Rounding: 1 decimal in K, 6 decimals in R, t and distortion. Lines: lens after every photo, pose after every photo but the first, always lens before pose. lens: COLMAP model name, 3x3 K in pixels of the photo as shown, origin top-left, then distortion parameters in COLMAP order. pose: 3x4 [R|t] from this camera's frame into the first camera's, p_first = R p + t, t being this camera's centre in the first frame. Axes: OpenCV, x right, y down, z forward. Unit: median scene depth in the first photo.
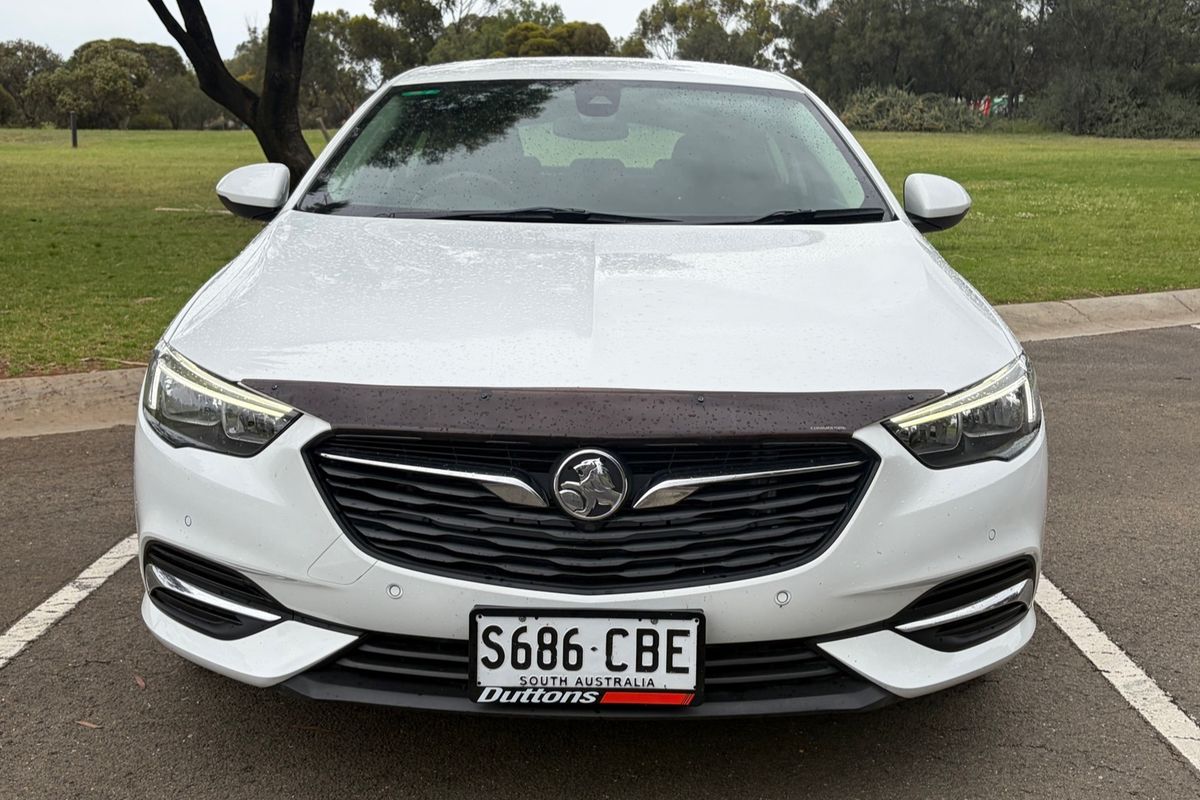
lens RADIAL K [[1420.4, 0, 602.8], [0, 1420.4, 346.4], [0, 0, 1]] dist [0.208603, -0.645864]
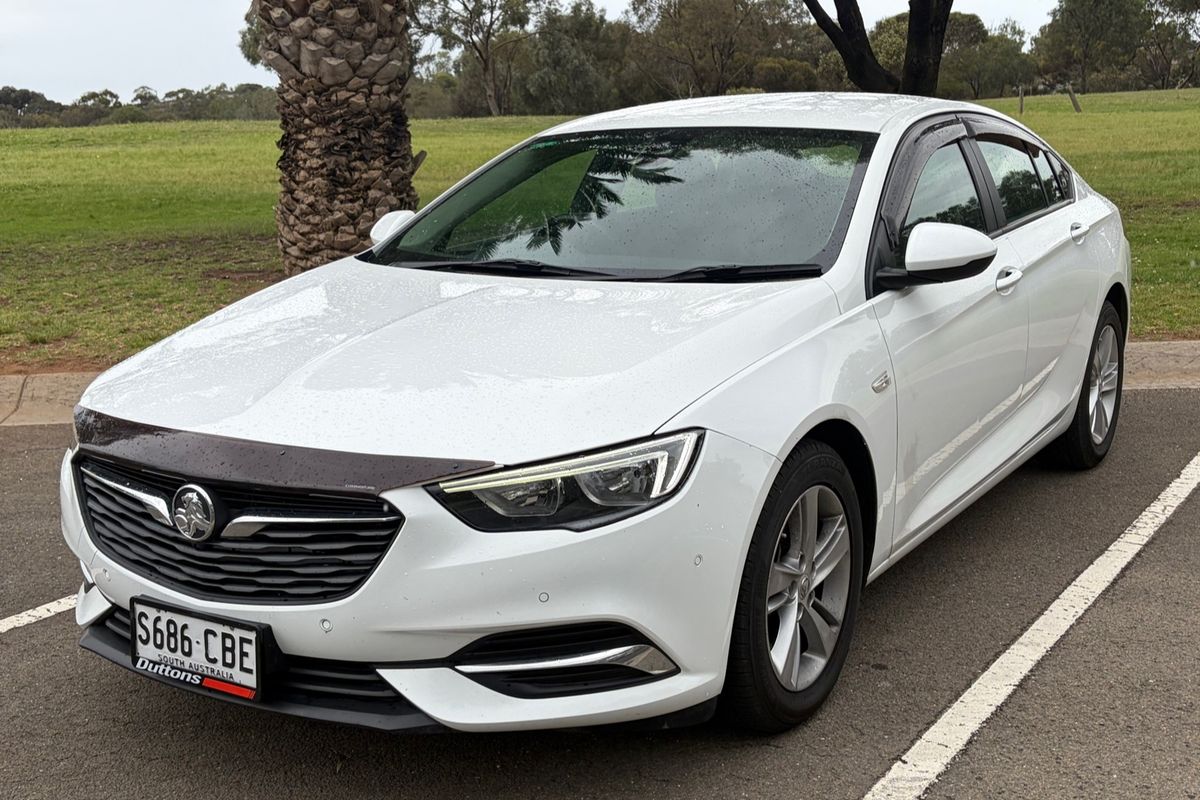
lens RADIAL K [[1420.4, 0, 602.8], [0, 1420.4, 346.4], [0, 0, 1]] dist [0.208603, -0.645864]
pose [[0.846402, 0.056550, -0.529534, 0.895205], [-0.042638, 0.998350, 0.038465, -0.106086], [0.530836, -0.009979, 0.847416, 0.108167]]
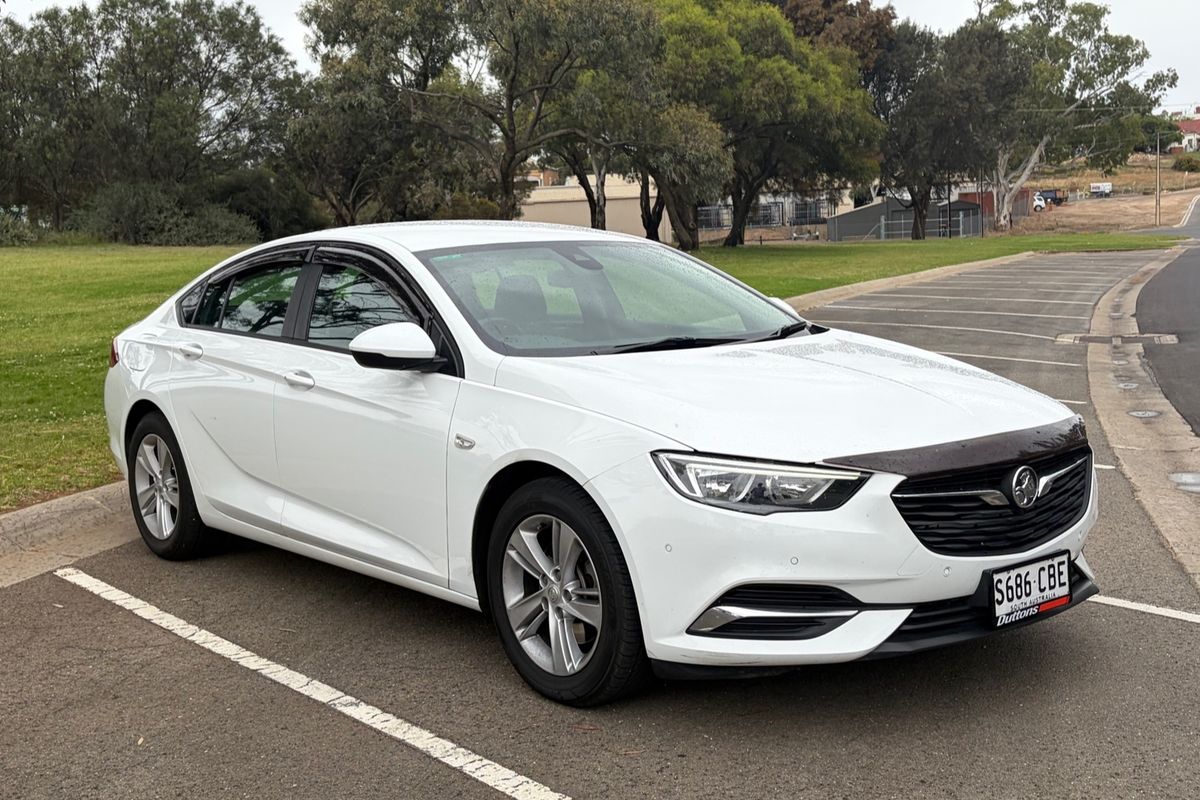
lens RADIAL K [[1395.7, 0, 631.1], [0, 1395.7, 341.7], [0, 0, 1]] dist [0.276633, -0.892896]
pose [[0.753662, -0.085312, 0.651701, -1.374145], [0.132962, 0.990829, -0.024058, -0.092128], [-0.643672, 0.104783, 0.758094, -0.015215]]
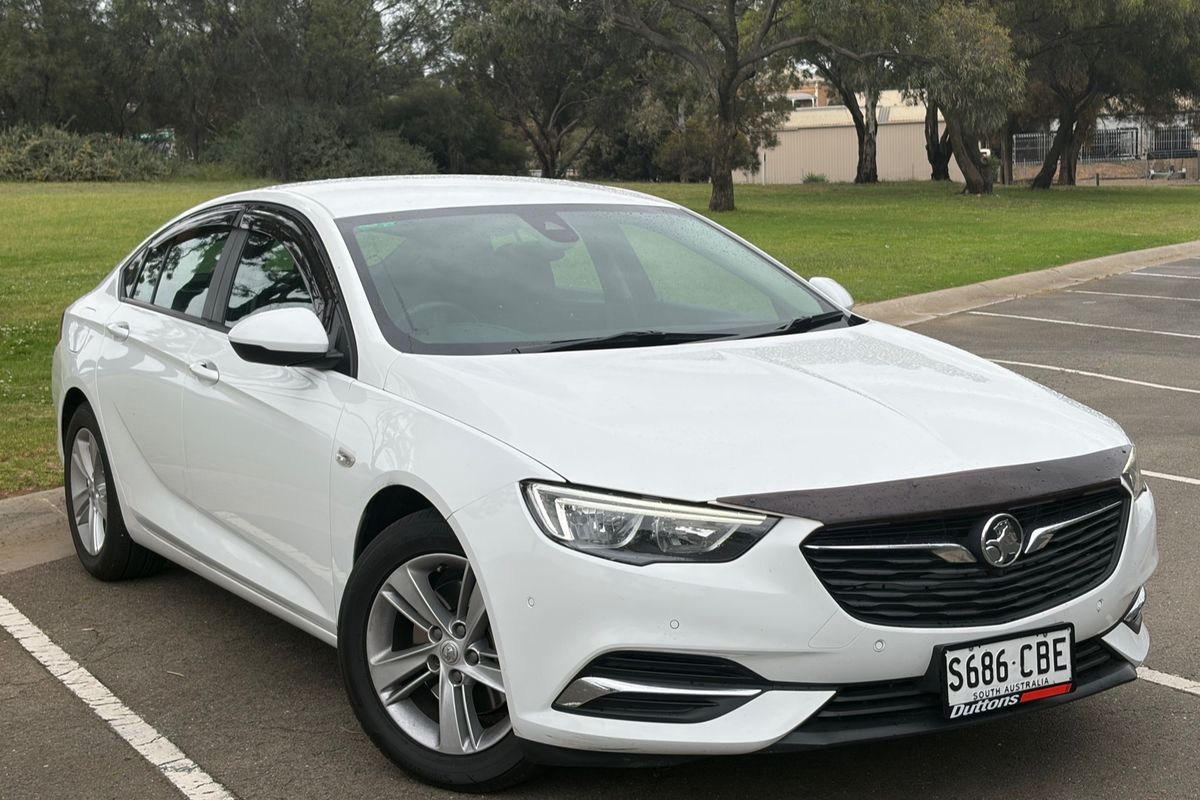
lens RADIAL K [[1800.1, 0, 660.2], [0, 1800.1, 343.3], [0, 0, 1]] dist [0.327982, -1.611432]
pose [[0.843948, -0.079234, 0.530541, -1.094863], [0.107430, 0.993959, -0.022449, -0.077458], [-0.525557, 0.075942, 0.847362, -0.276673]]
